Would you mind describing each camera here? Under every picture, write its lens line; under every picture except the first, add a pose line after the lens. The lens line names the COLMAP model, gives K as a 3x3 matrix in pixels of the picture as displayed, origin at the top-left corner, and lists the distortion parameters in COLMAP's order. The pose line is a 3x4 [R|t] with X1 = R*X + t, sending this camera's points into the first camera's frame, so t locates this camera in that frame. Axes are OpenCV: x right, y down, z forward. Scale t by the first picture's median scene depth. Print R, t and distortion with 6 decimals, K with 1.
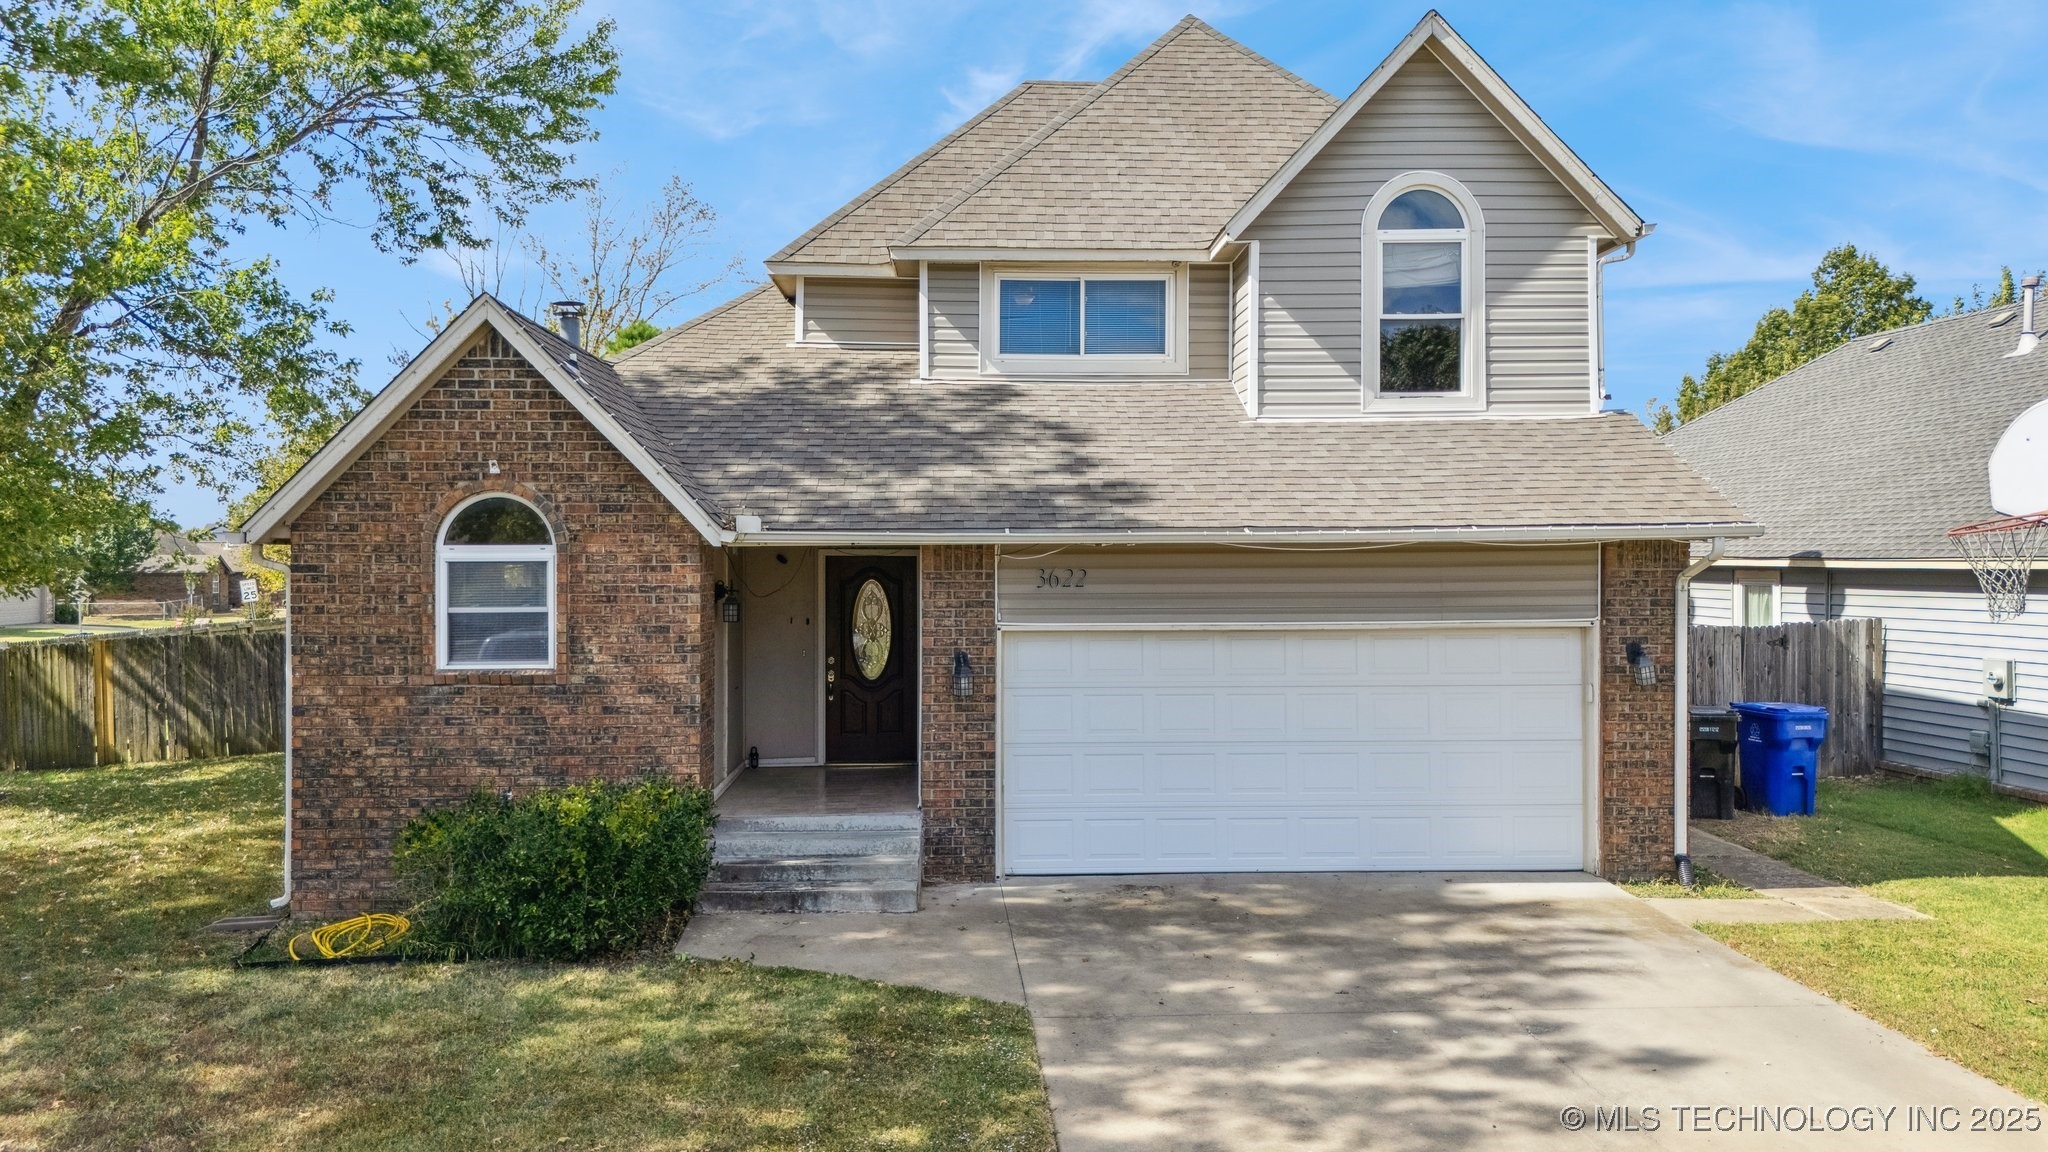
lens RADIAL K [[1504.5, 0, 1018.0], [0, 1504.5, 538.6], [0, 0, 1]] dist [0.031264, -0.000332]
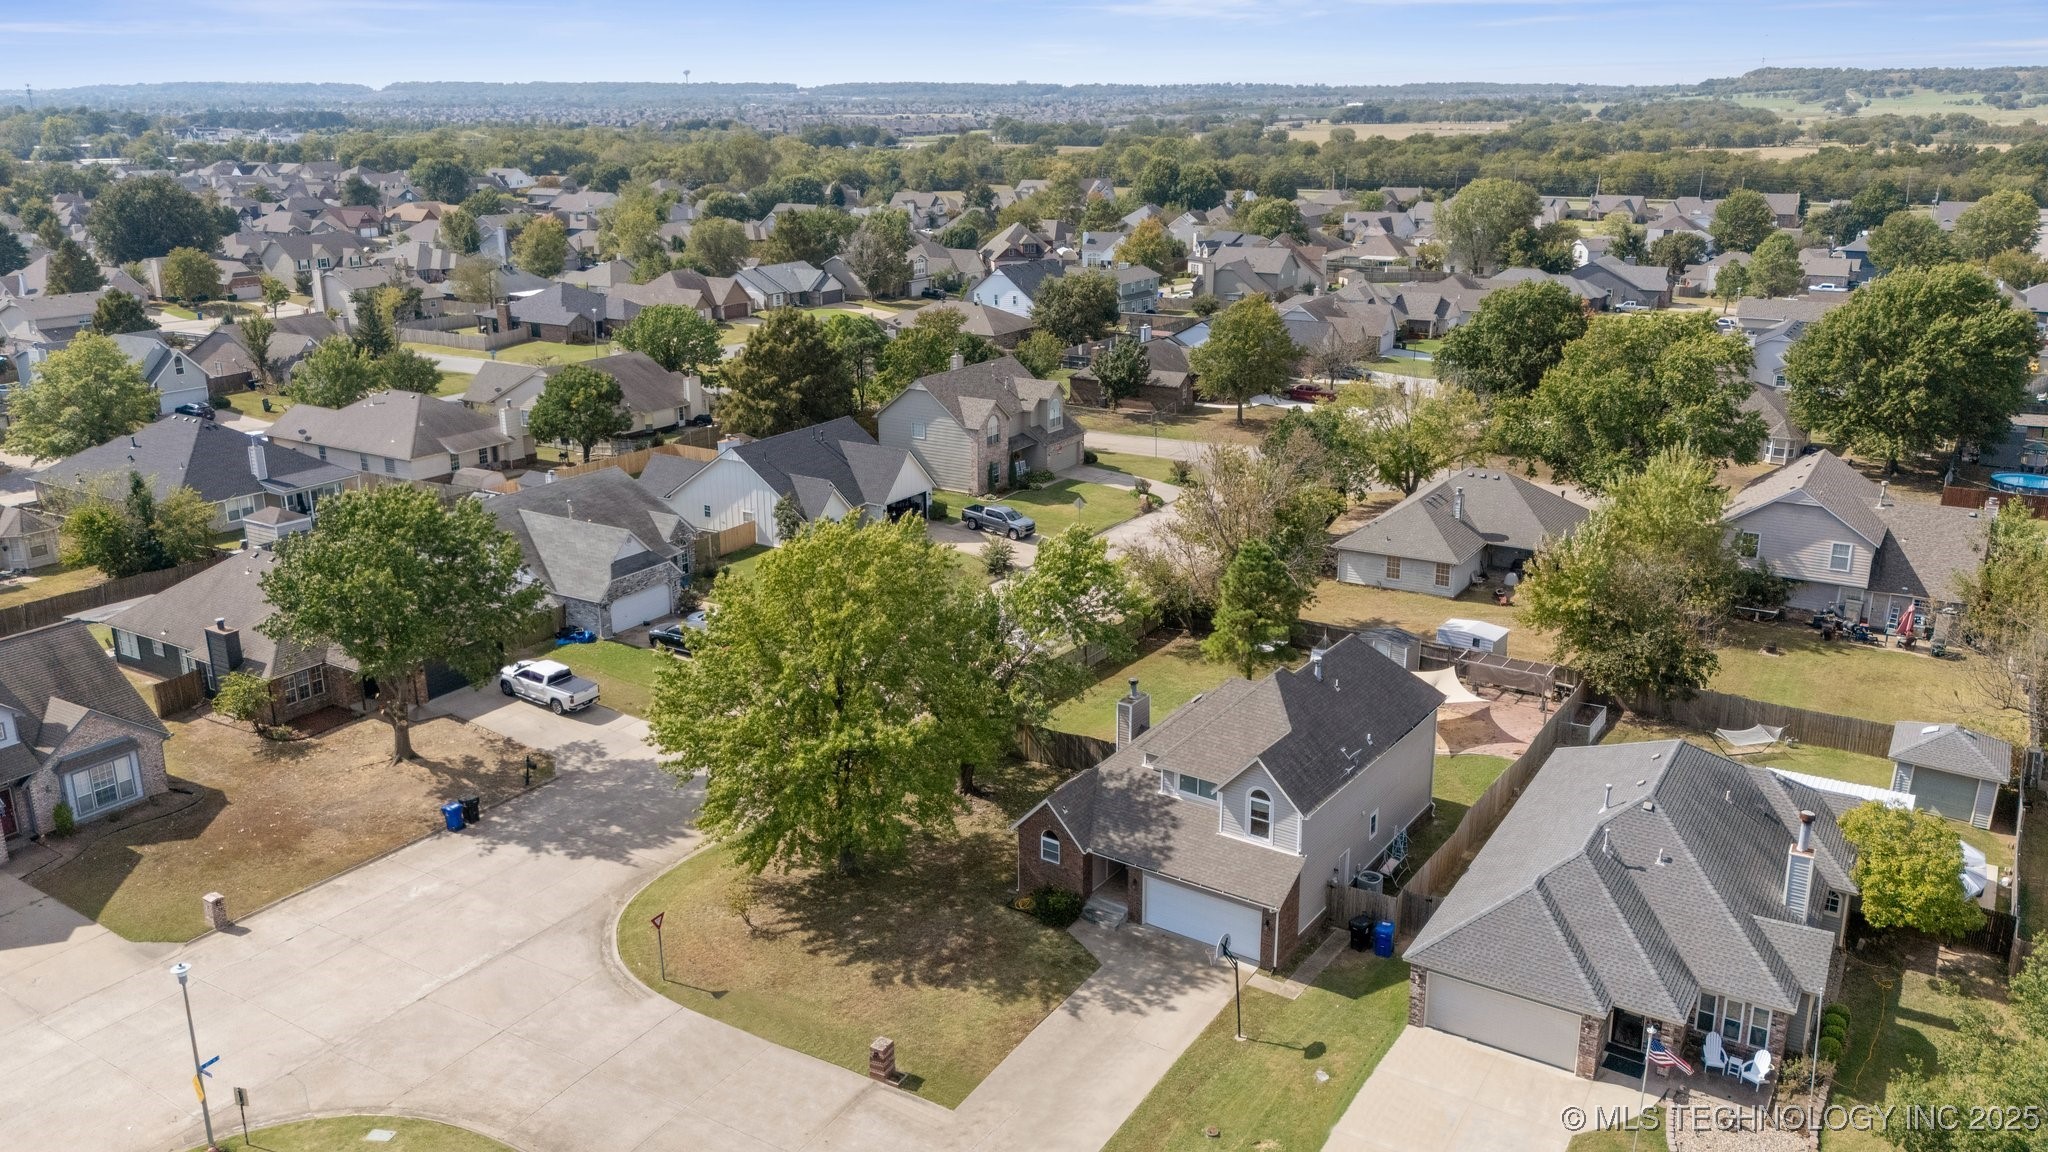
lens RADIAL K [[1572.1, 0, 1020.6], [0, 1572.1, 527.9], [0, 0, 1]] dist [0.046175, -0.002927]
pose [[0.801953, 0.159007, -0.575837, 2.488704], [0.008723, 0.960706, 0.277429, -2.501049], [0.597323, -0.227508, 0.769055, -2.930621]]
